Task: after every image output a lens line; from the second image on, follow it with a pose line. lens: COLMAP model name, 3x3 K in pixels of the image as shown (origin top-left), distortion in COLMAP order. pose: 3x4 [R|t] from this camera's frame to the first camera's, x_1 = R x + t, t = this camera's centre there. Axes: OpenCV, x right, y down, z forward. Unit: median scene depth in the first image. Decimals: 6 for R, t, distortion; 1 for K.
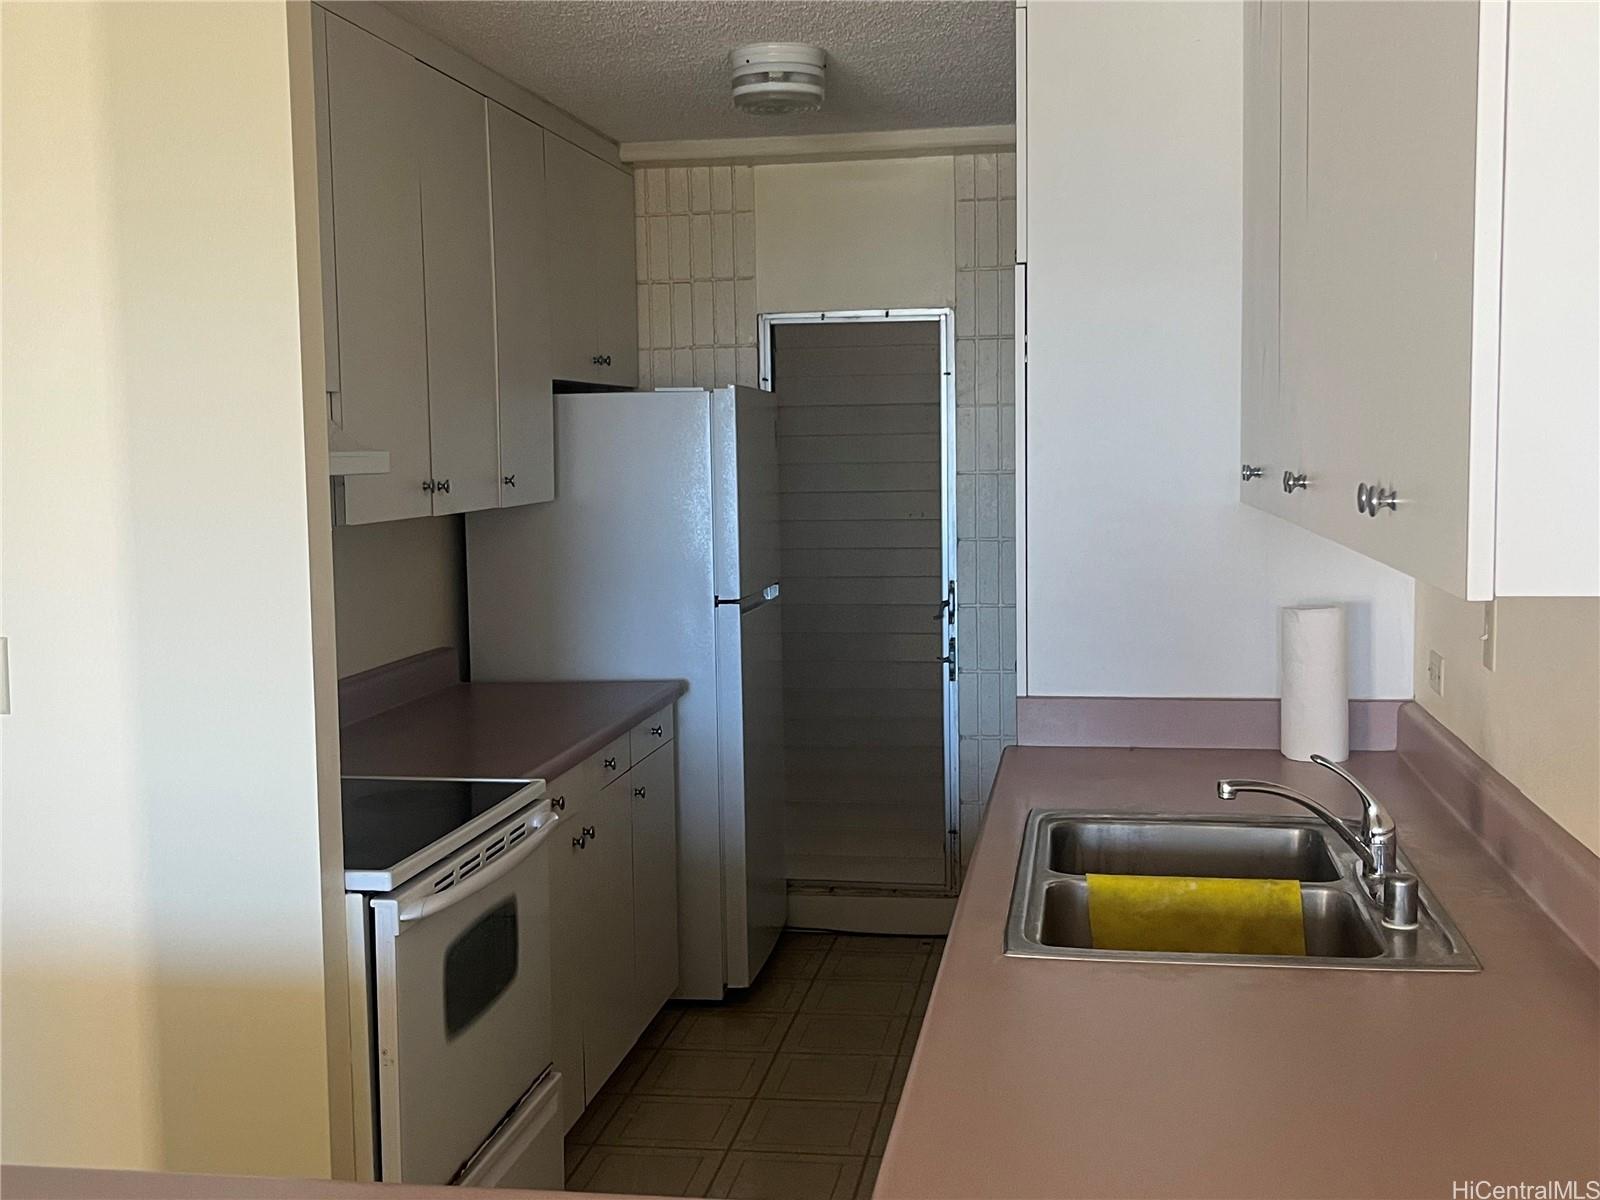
lens RADIAL K [[1739.0, 0, 803.2], [0, 1739.0, 596.6], [0, 0, 1]] dist [0.021893, 0.000000]
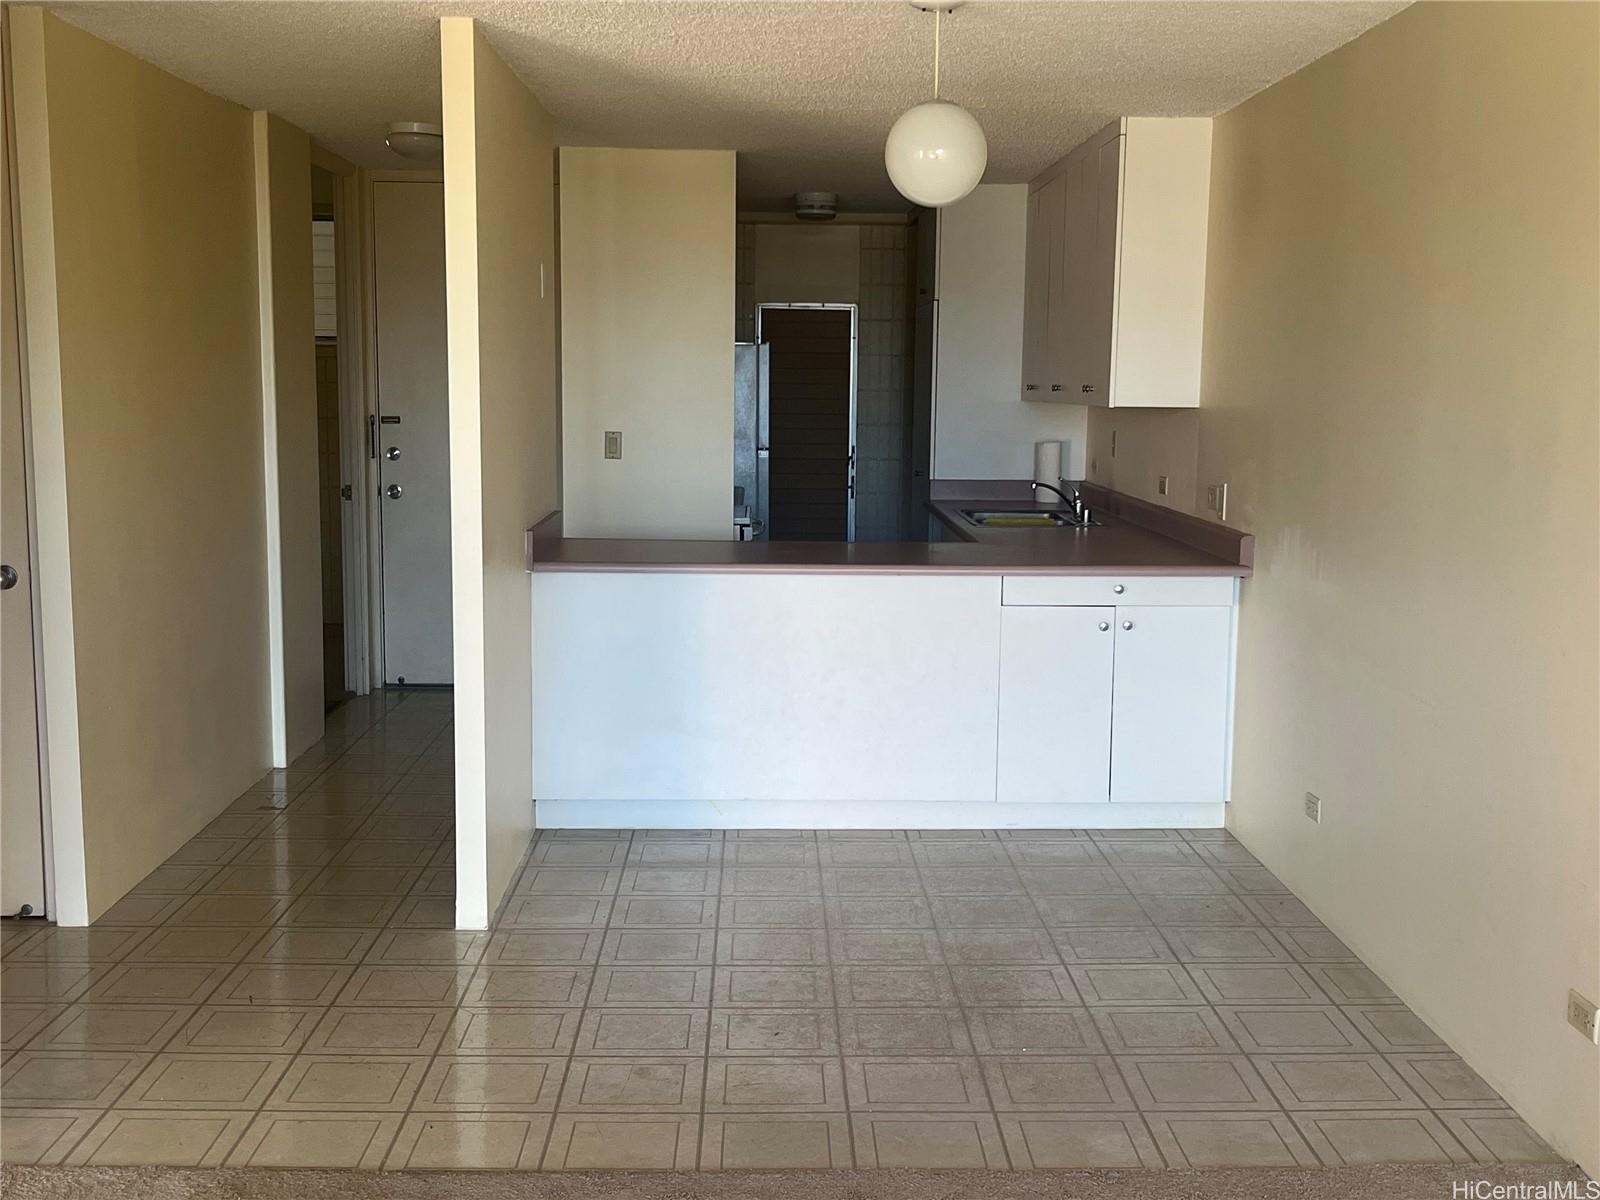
lens RADIAL K [[1739.0, 0, 798.3], [0, 1739.0, 601.5], [0, 0, 1]] dist [0.021893, 0.000000]
pose [[0.982199, 0.003421, 0.187810, -0.452059], [-0.010950, 0.999177, 0.039063, 0.119111], [-0.187522, -0.040424, 0.981428, -1.194792]]
